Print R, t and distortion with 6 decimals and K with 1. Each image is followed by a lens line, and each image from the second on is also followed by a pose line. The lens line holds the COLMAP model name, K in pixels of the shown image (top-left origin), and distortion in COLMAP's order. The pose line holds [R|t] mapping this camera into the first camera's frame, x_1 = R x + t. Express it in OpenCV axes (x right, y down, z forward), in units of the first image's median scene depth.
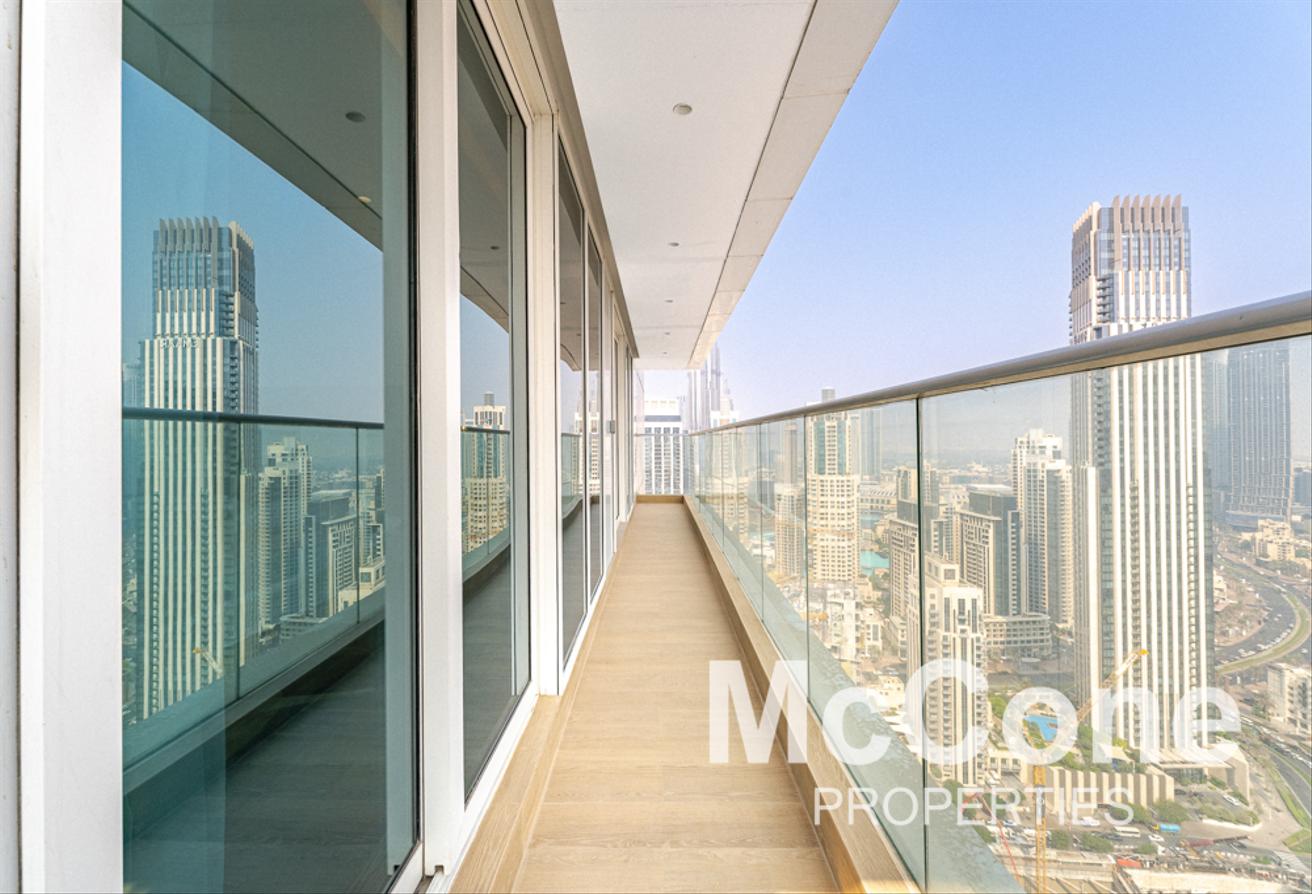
lens RADIAL K [[525.1, 0, 642.1], [0, 525.1, 435.7], [0, 0, 1]] dist [0.001830, -0.000007]
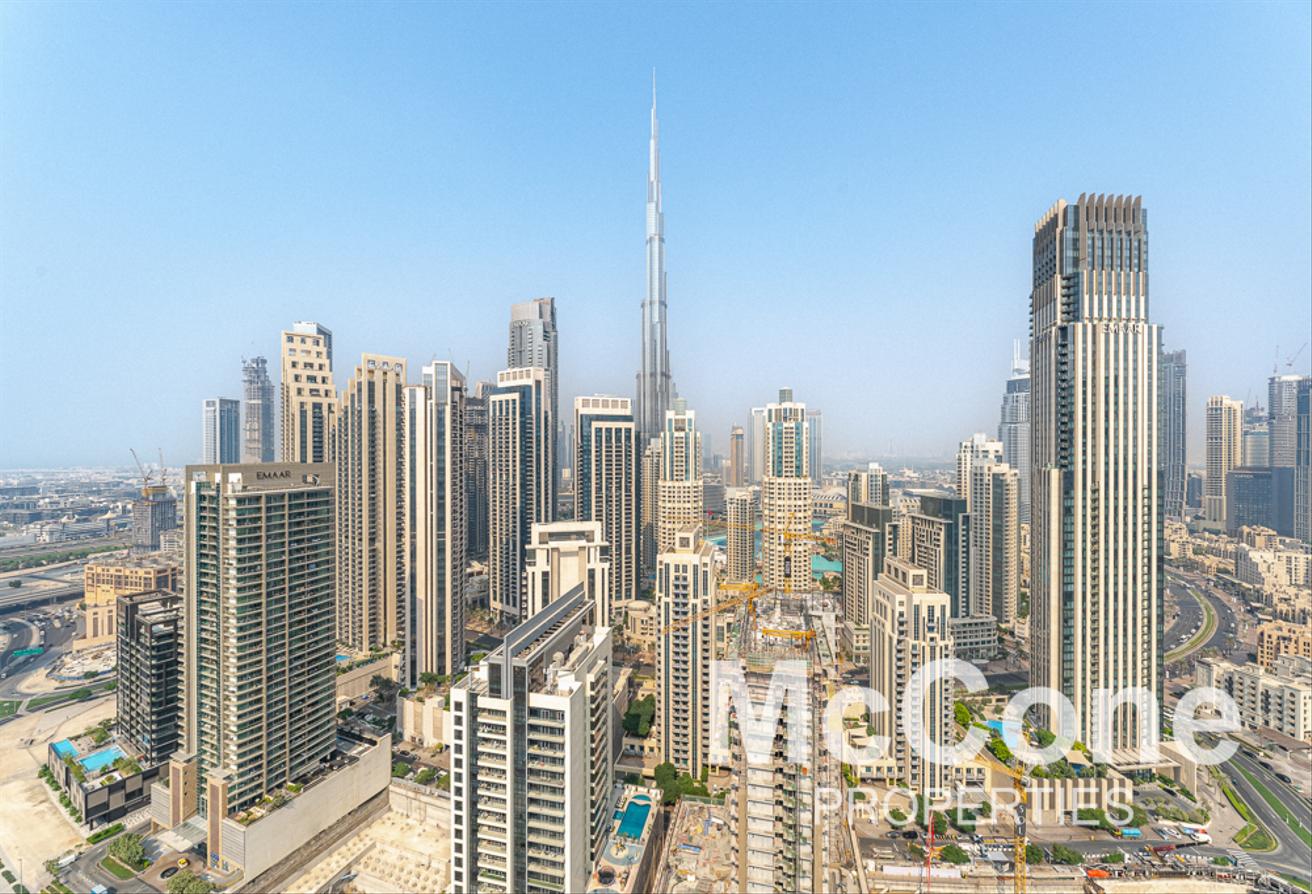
lens RADIAL K [[525.1, 0, 644.9], [0, 525.1, 448.9], [0, 0, 1]] dist [0.001830, -0.000007]
pose [[0.993920, 0.008341, 0.109790, -0.016888], [-0.009990, 0.999845, 0.014476, 0.016262], [-0.109652, -0.015484, 0.993849, 0.107477]]
